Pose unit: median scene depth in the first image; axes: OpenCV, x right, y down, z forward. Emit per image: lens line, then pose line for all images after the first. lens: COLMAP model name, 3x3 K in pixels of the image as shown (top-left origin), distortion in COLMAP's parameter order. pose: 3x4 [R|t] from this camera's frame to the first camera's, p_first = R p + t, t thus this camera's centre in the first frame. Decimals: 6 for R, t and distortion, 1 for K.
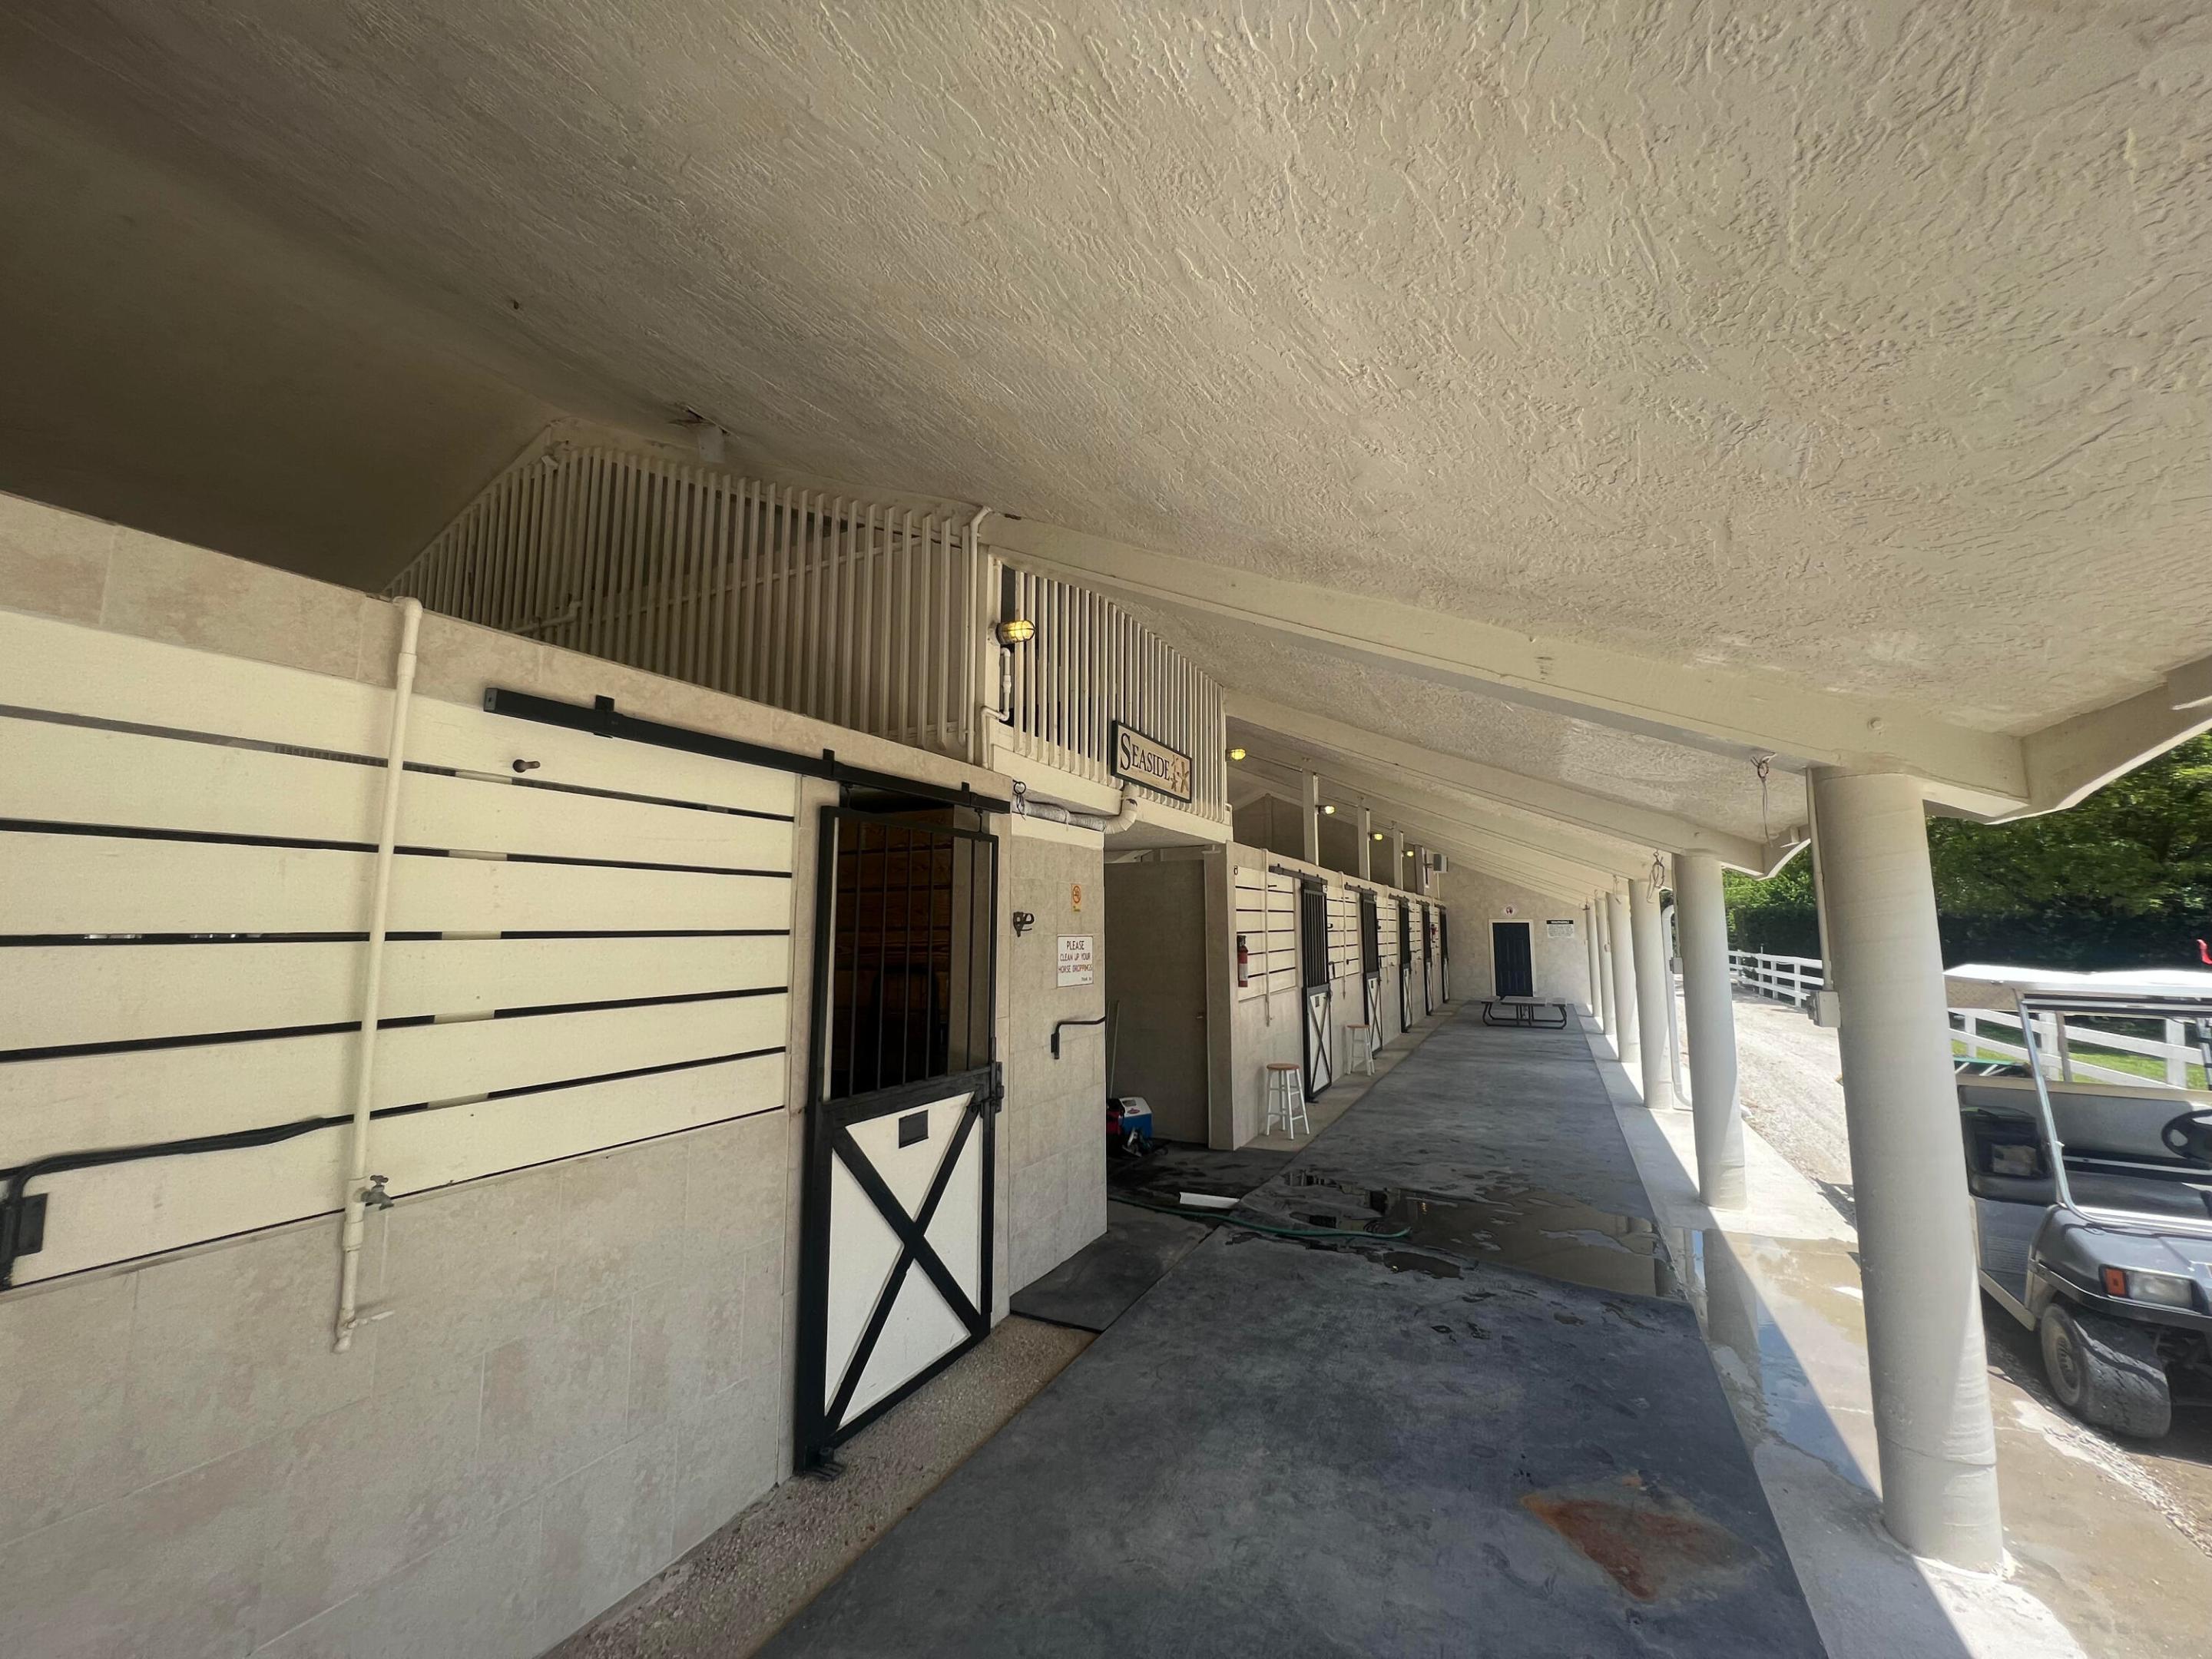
lens RADIAL K [[886.2, 0, 1098.9], [0, 886.2, 826.1], [0, 0, 1]] dist [-0.005397, 0.000520]
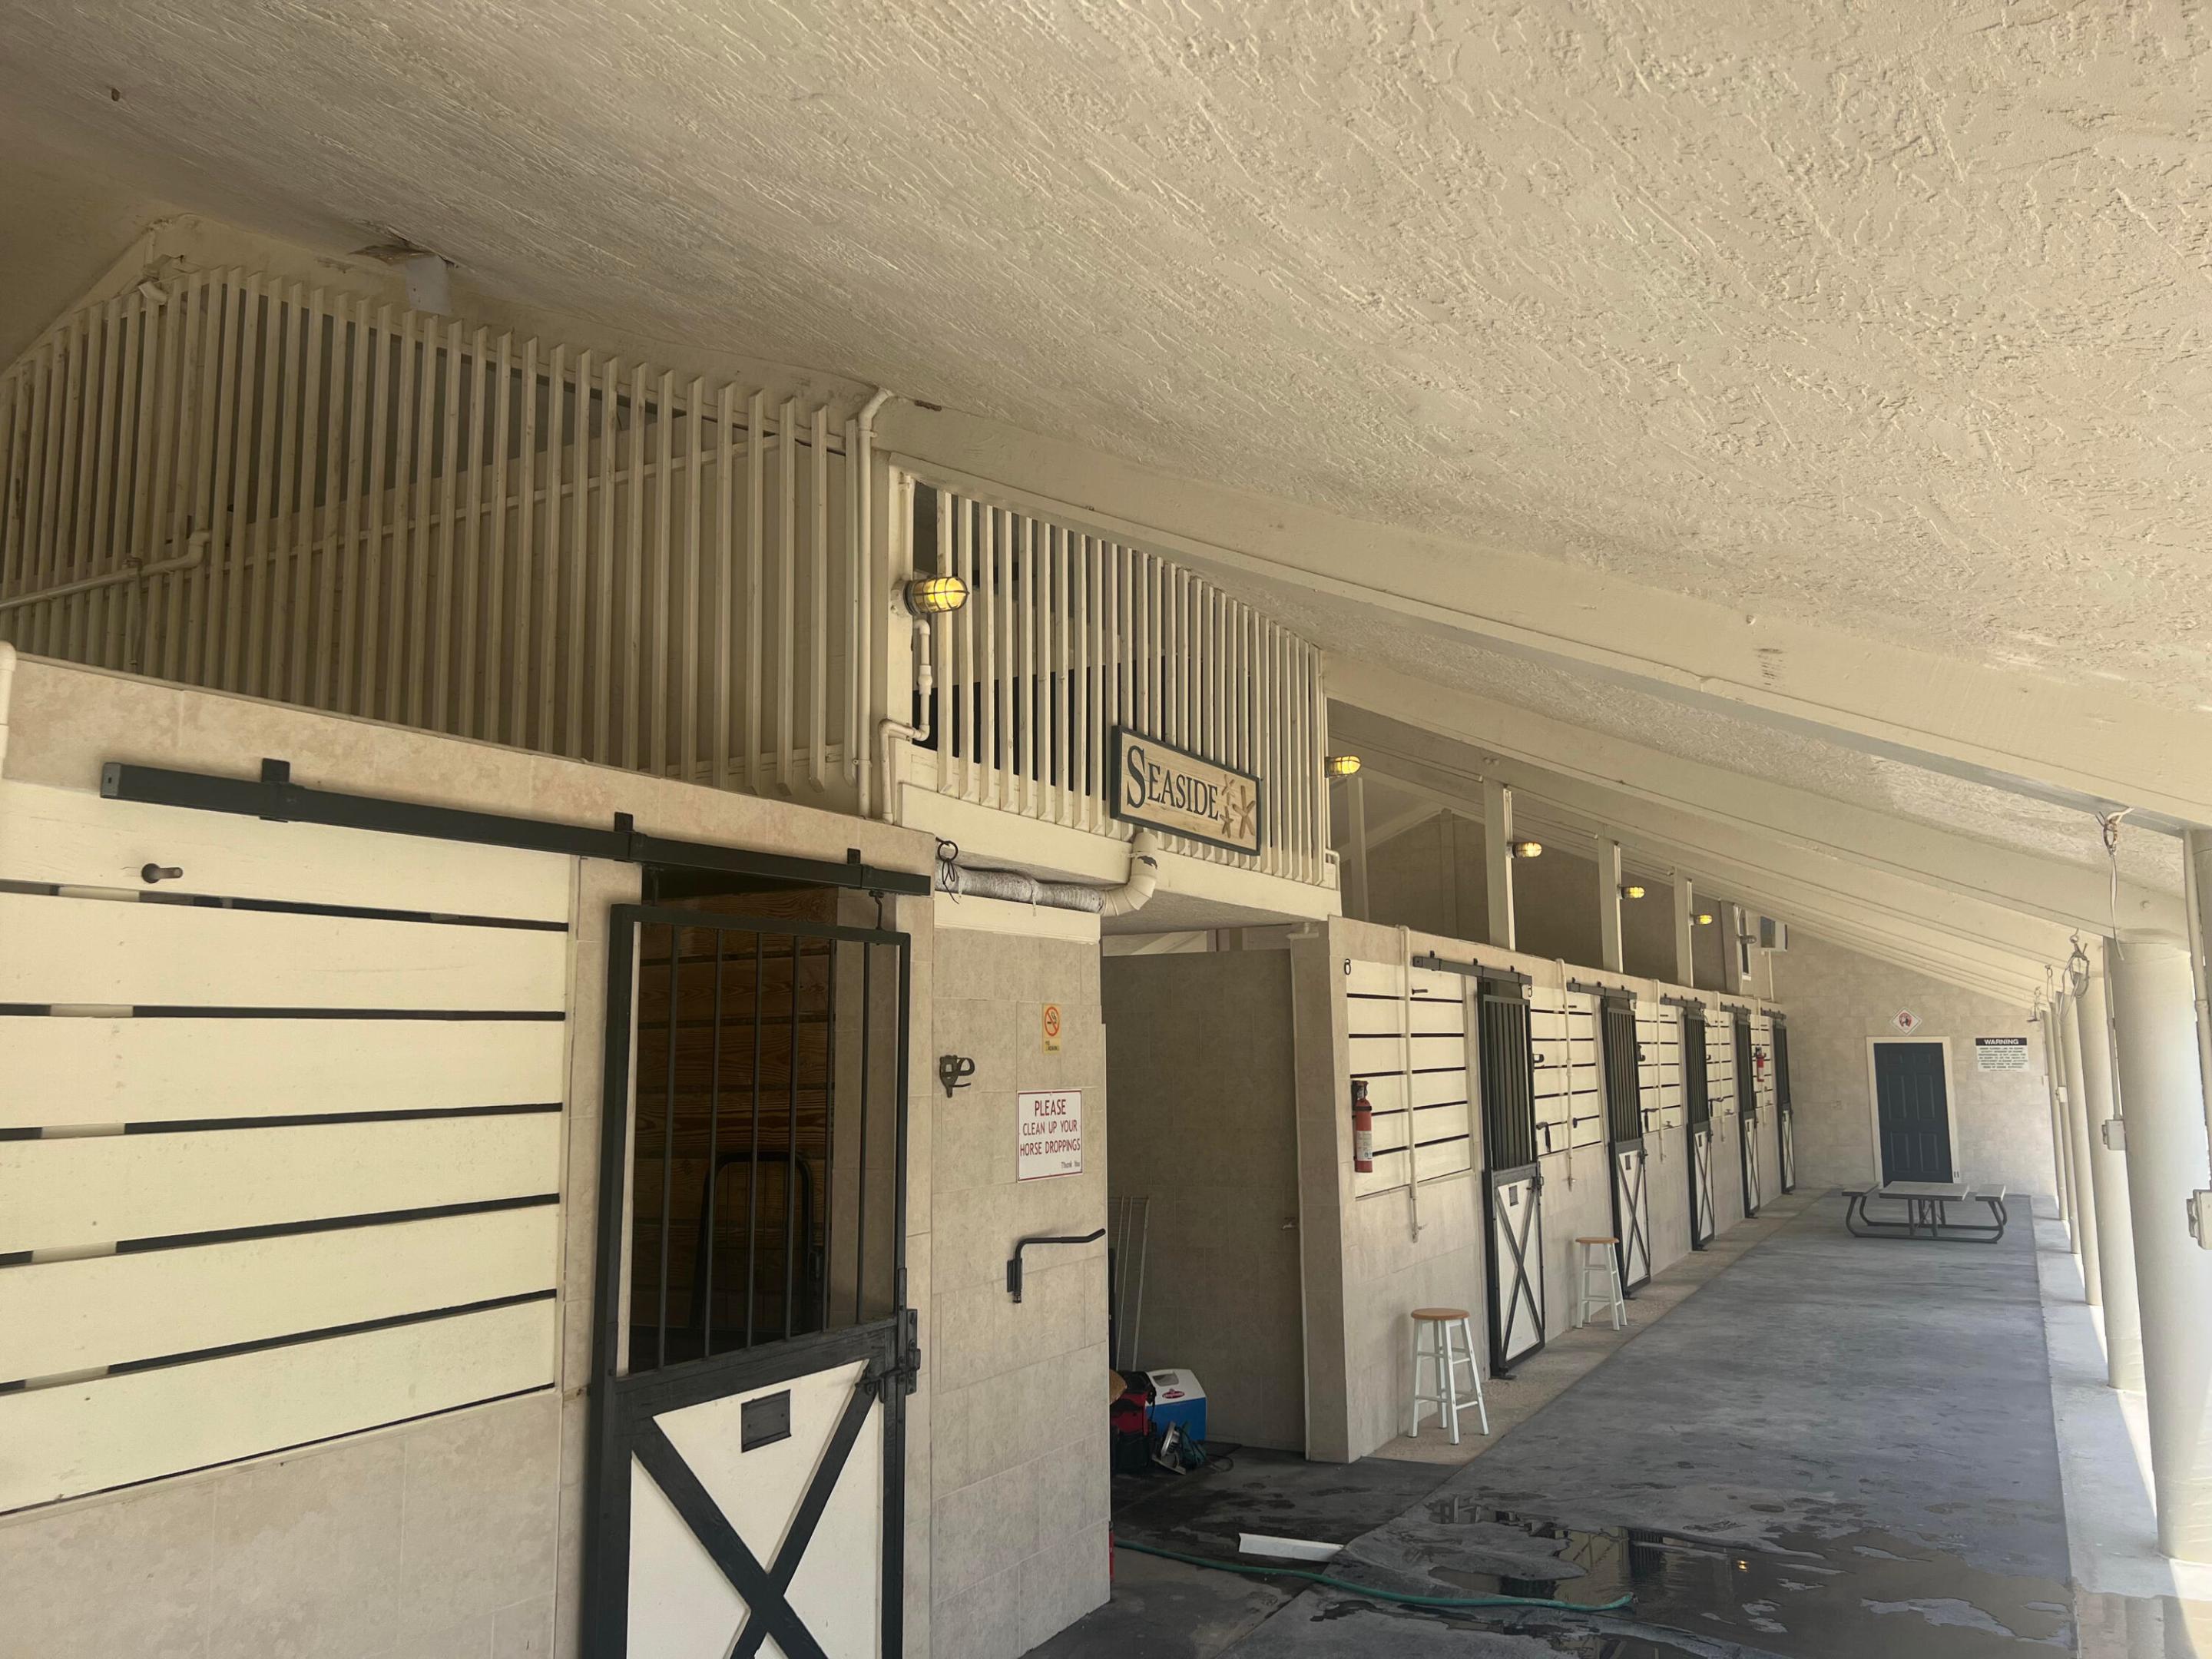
lens RADIAL K [[1666.9, 0, 1123.5], [0, 1666.9, 838.3], [0, 0, 1]] dist [0.052490, -0.057714]
pose [[0.999699, -0.012526, -0.021101, 0.060438], [0.012274, 0.999852, -0.012016, -0.040203], [0.021249, 0.011753, 0.999705, -0.146704]]
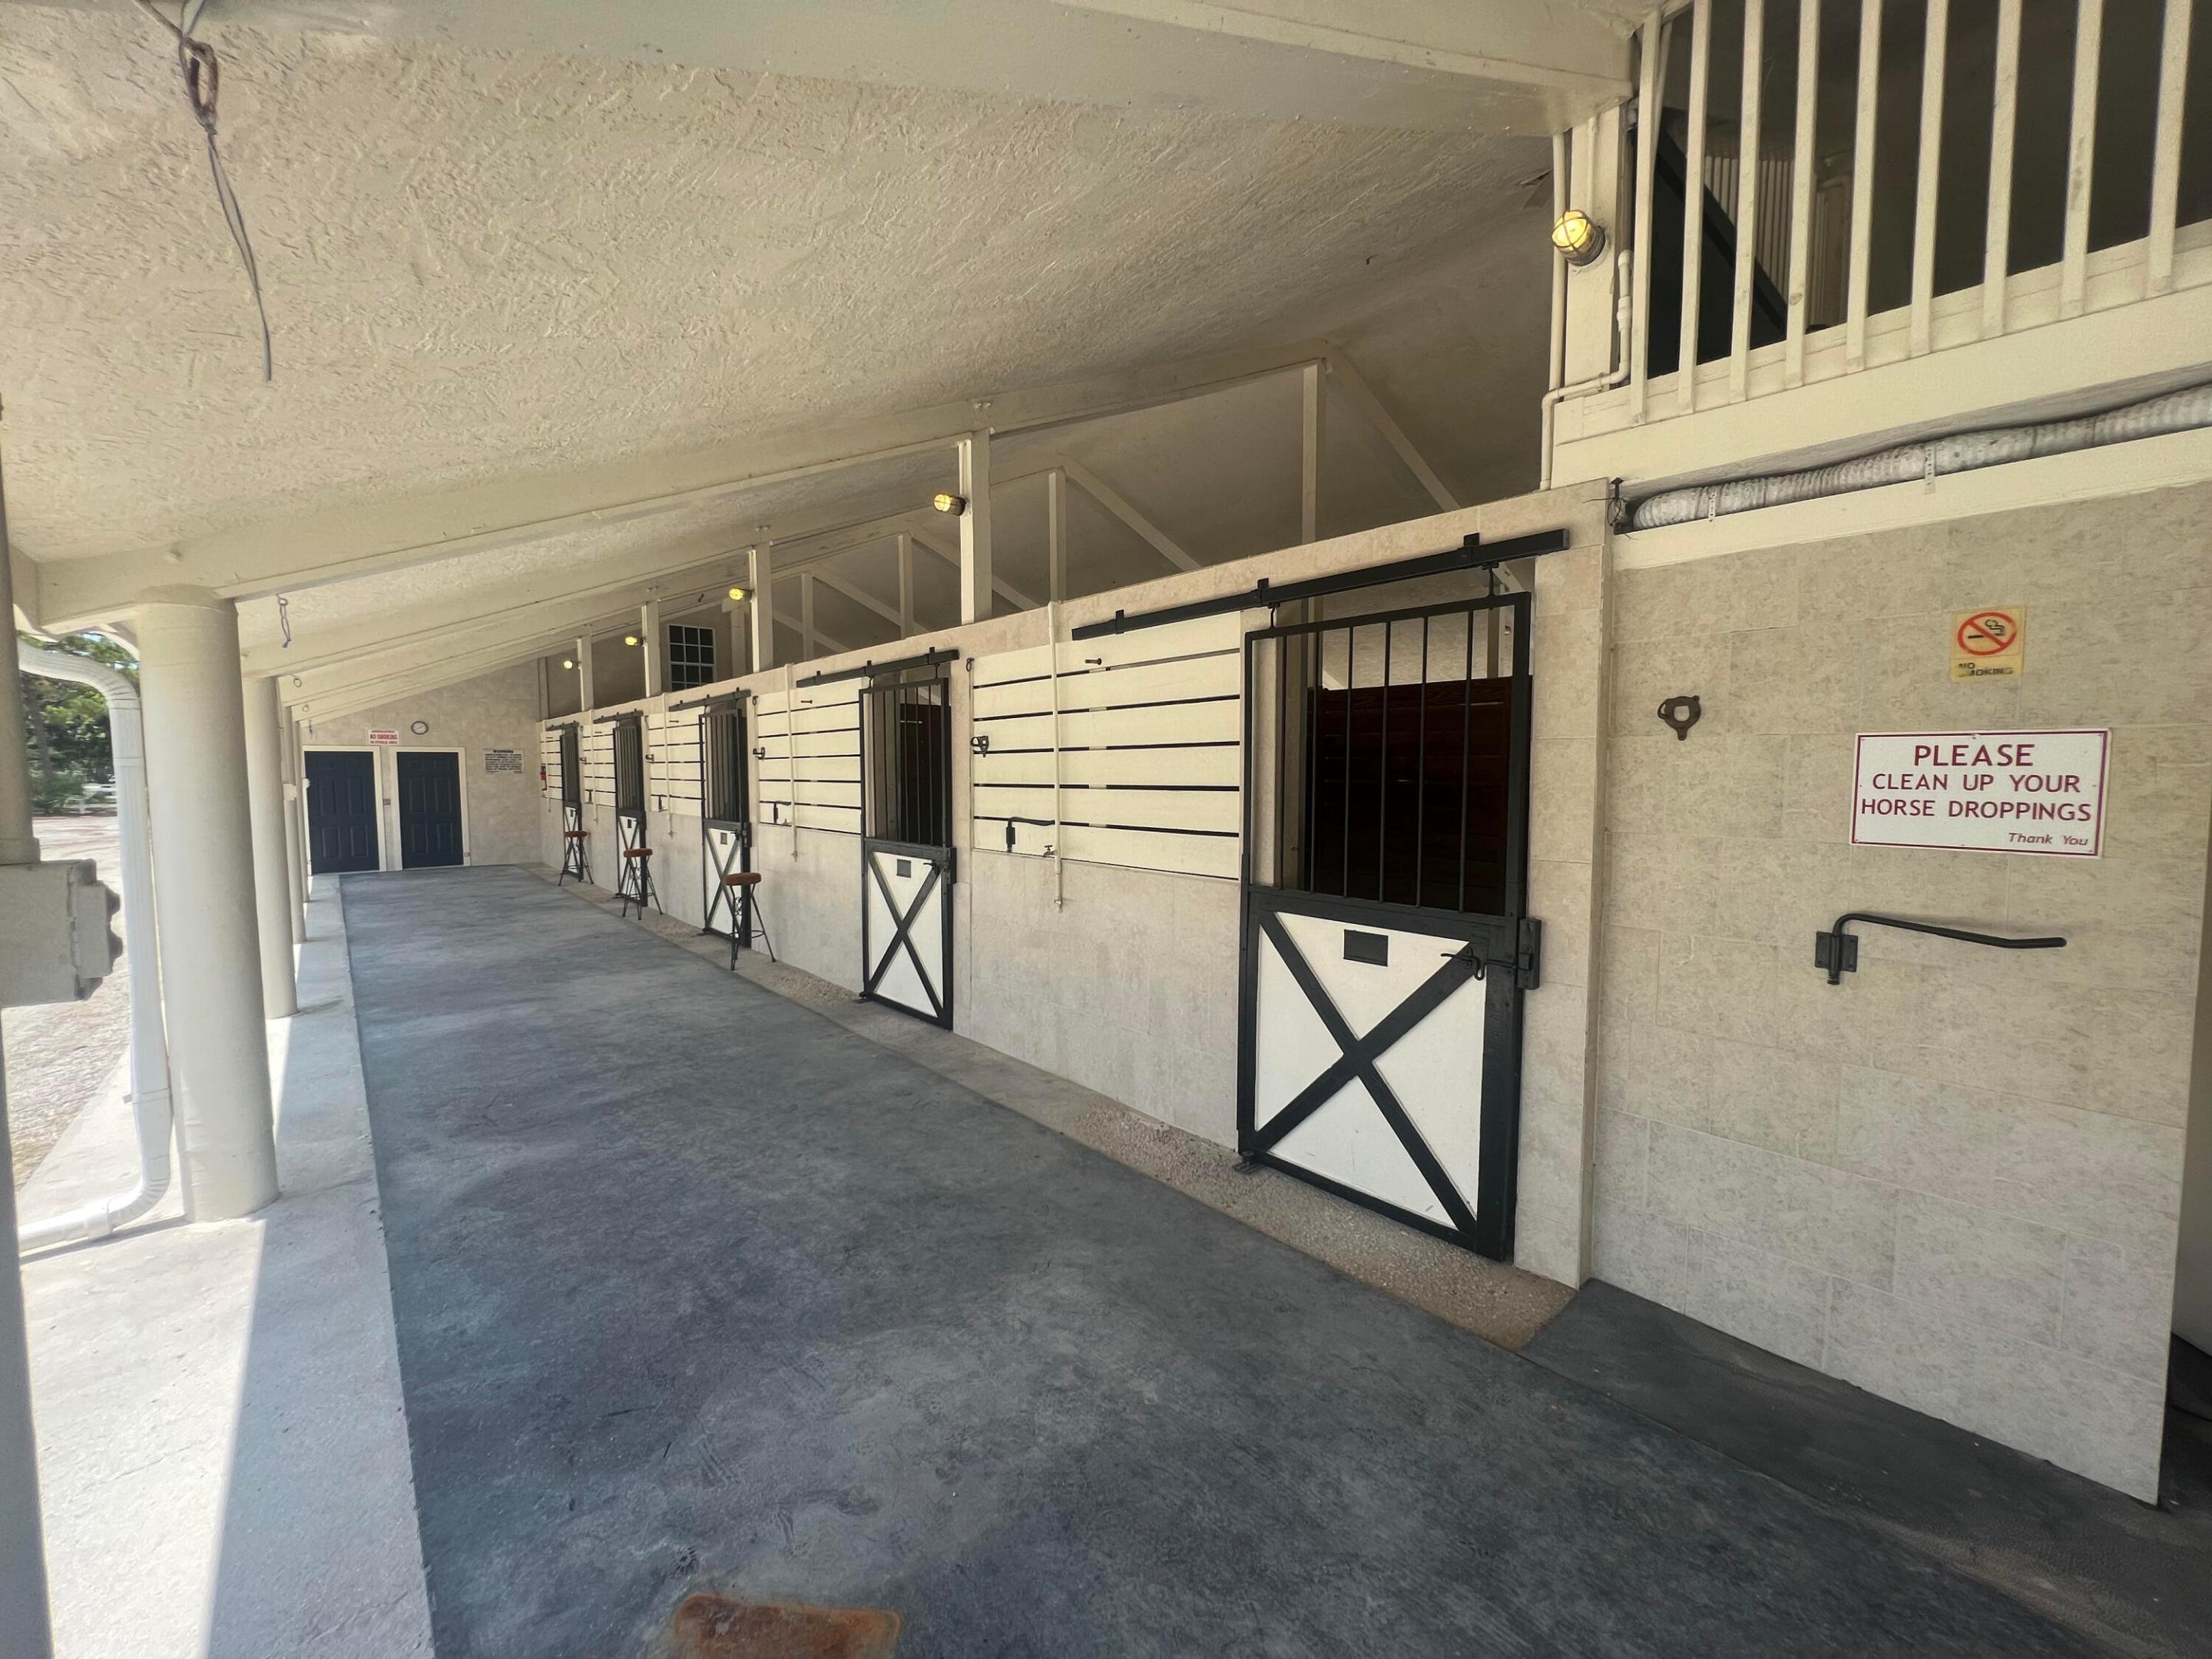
lens RADIAL K [[886.2, 0, 1098.2], [0, 886.2, 828.3], [0, 0, 1]] dist [-0.005397, 0.000520]
pose [[-0.382152, 0.060172, -0.922138, 0.664496], [0.105915, 0.994154, 0.020978, 0.146052], [0.918010, -0.089652, -0.386291, 0.977747]]
